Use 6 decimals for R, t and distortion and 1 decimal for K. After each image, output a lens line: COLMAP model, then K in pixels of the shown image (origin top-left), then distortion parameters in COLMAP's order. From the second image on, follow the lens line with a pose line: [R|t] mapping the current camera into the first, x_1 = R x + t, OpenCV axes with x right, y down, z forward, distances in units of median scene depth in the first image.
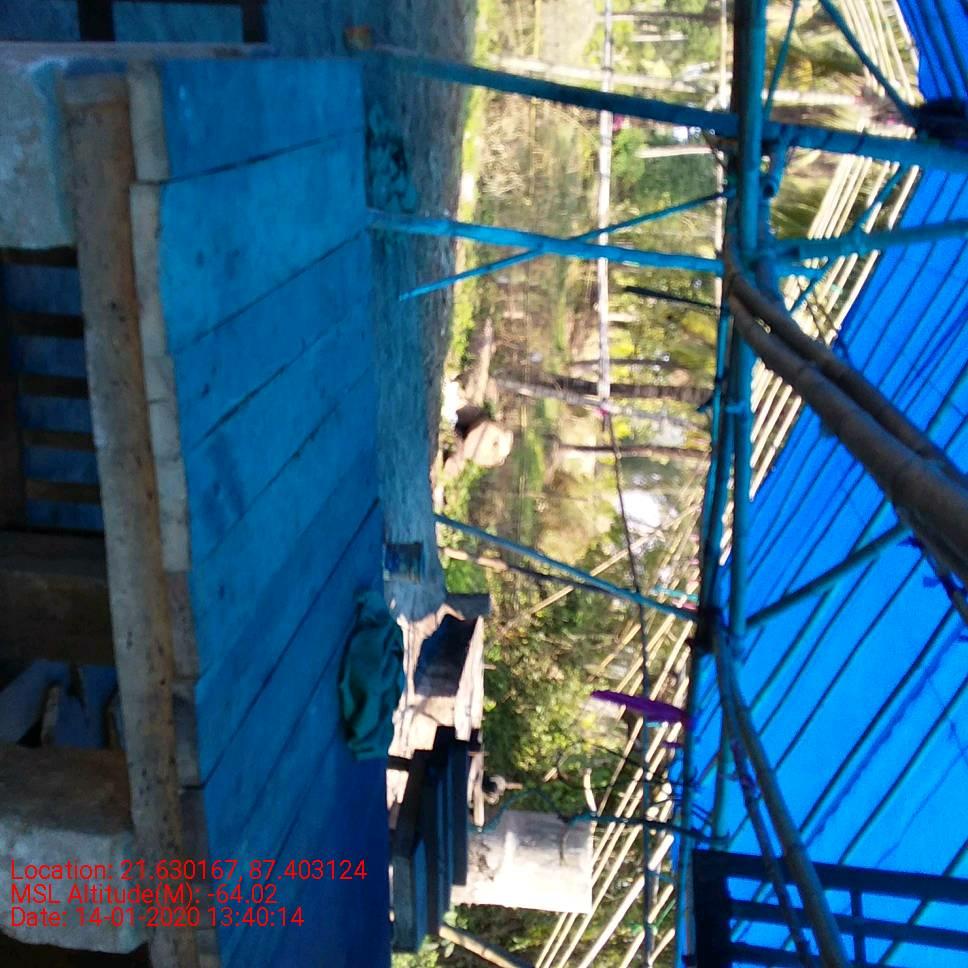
lens RADIAL K [[1119.9, 0, 458.5], [0, 1119.9, 484.1], [0, 0, 1]] dist [0.006609, -0.004803]
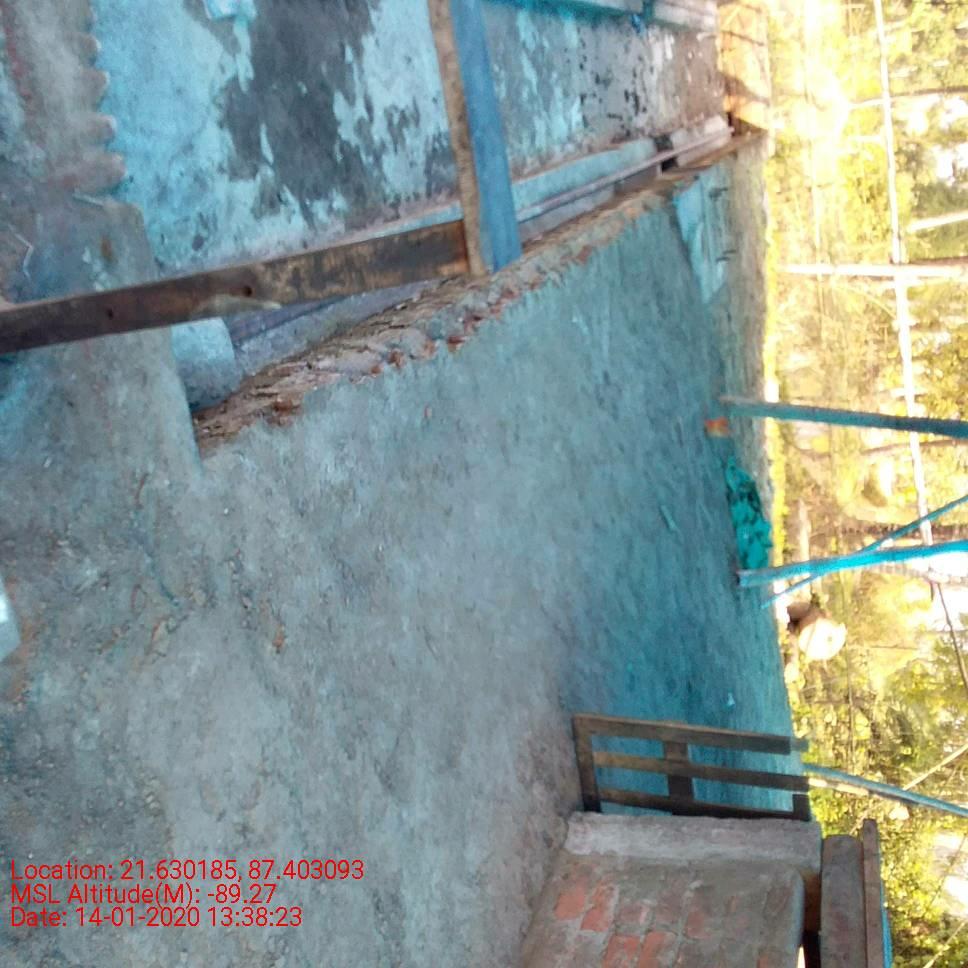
lens RADIAL K [[1076.9, 0, 438.8], [0, 1076.9, 450.9], [0, 0, 1]] dist [0.094471, -0.142698]
pose [[0.960613, -0.099509, -0.259462, -0.033201], [0.073700, 0.991481, -0.107395, -0.116086], [0.267938, 0.084042, 0.959764, -0.089060]]
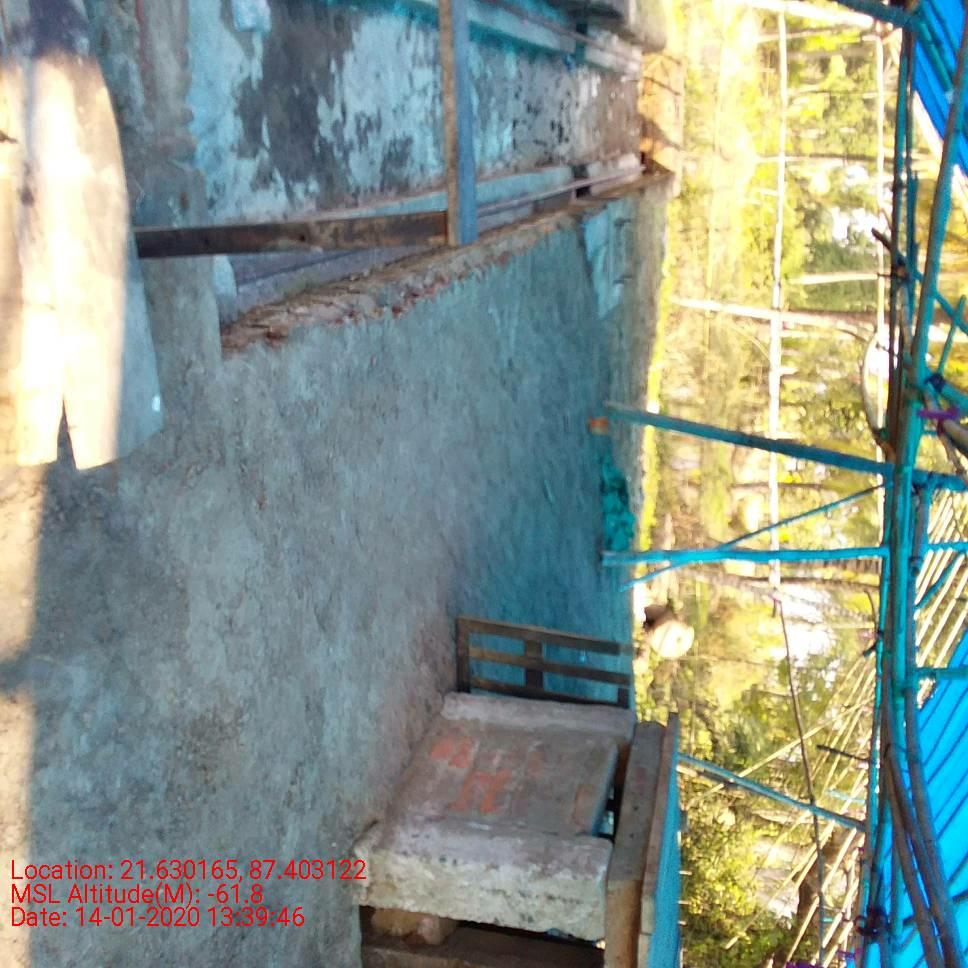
lens RADIAL K [[1076.9, 0, 438.8], [0, 1076.9, 450.9], [0, 0, 1]] dist [0.094471, -0.142698]
pose [[0.986895, 0.008332, -0.161148, -0.029644], [-0.025575, 0.994119, -0.105229, -0.095375], [0.159324, 0.107972, 0.981304, -0.148519]]
